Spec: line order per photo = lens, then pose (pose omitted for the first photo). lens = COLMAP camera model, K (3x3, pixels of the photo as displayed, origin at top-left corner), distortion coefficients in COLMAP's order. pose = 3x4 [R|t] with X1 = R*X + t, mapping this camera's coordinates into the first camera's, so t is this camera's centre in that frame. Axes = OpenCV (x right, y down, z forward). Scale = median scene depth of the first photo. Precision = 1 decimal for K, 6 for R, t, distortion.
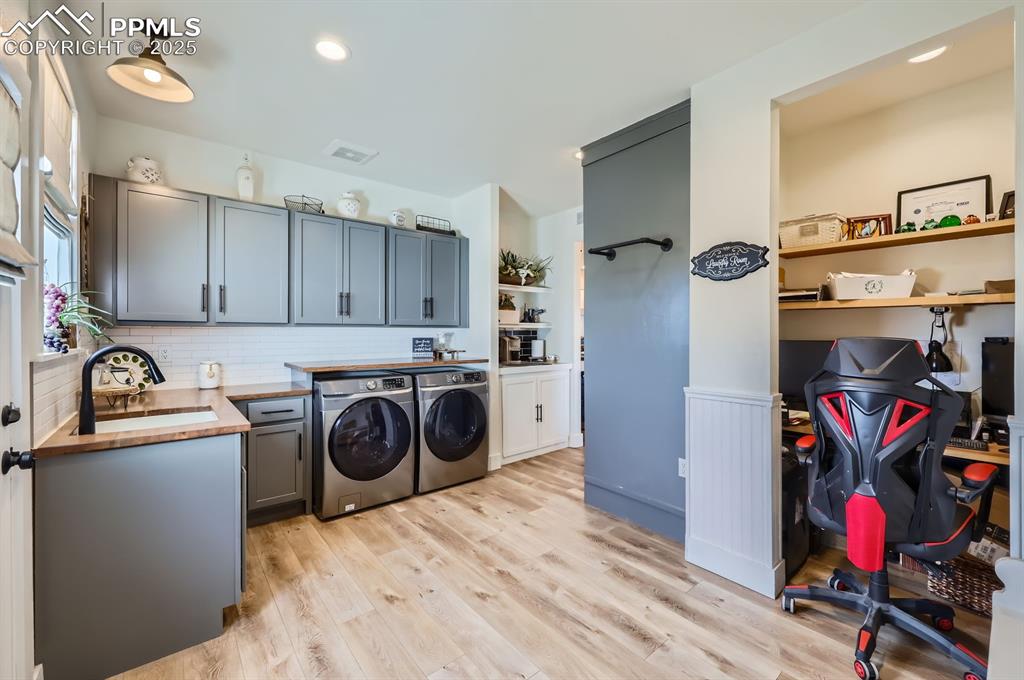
lens RADIAL K [[418.3, 0, 511.6], [0, 418.3, 335.5], [0, 0, 1]] dist [-0.001168, -0.000179]
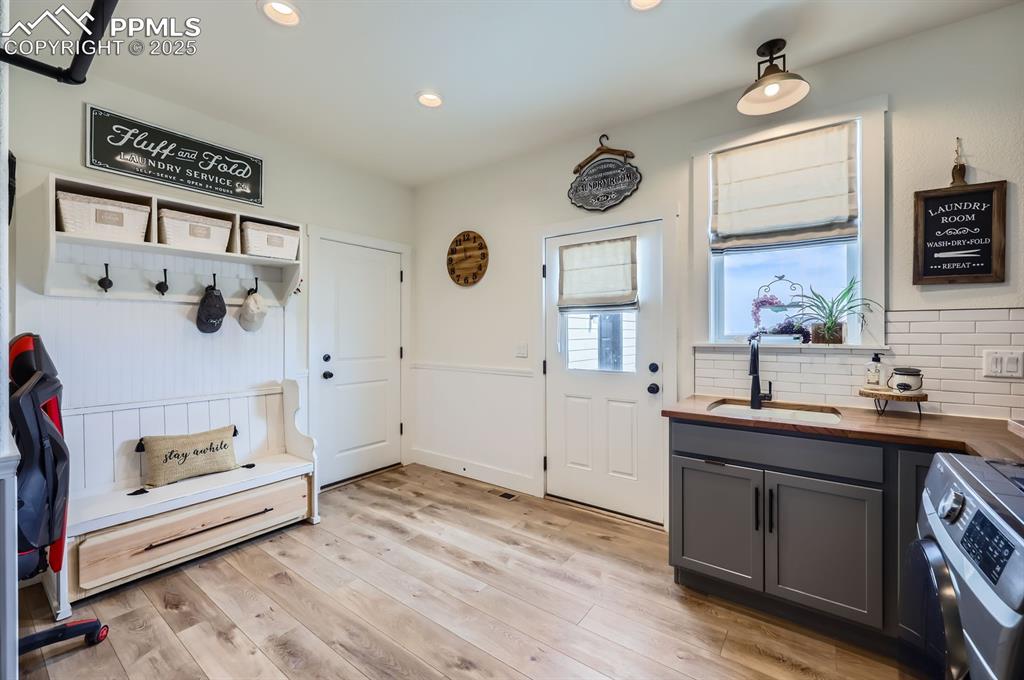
lens RADIAL K [[418.3, 0, 514.3], [0, 418.3, 335.4], [0, 0, 1]] dist [-0.001168, -0.000179]
pose [[-0.969262, 0.007100, -0.245930, 0.036318], [0.005002, 0.999946, 0.009156, 0.001755], [0.245982, 0.007644, -0.969244, 2.081457]]
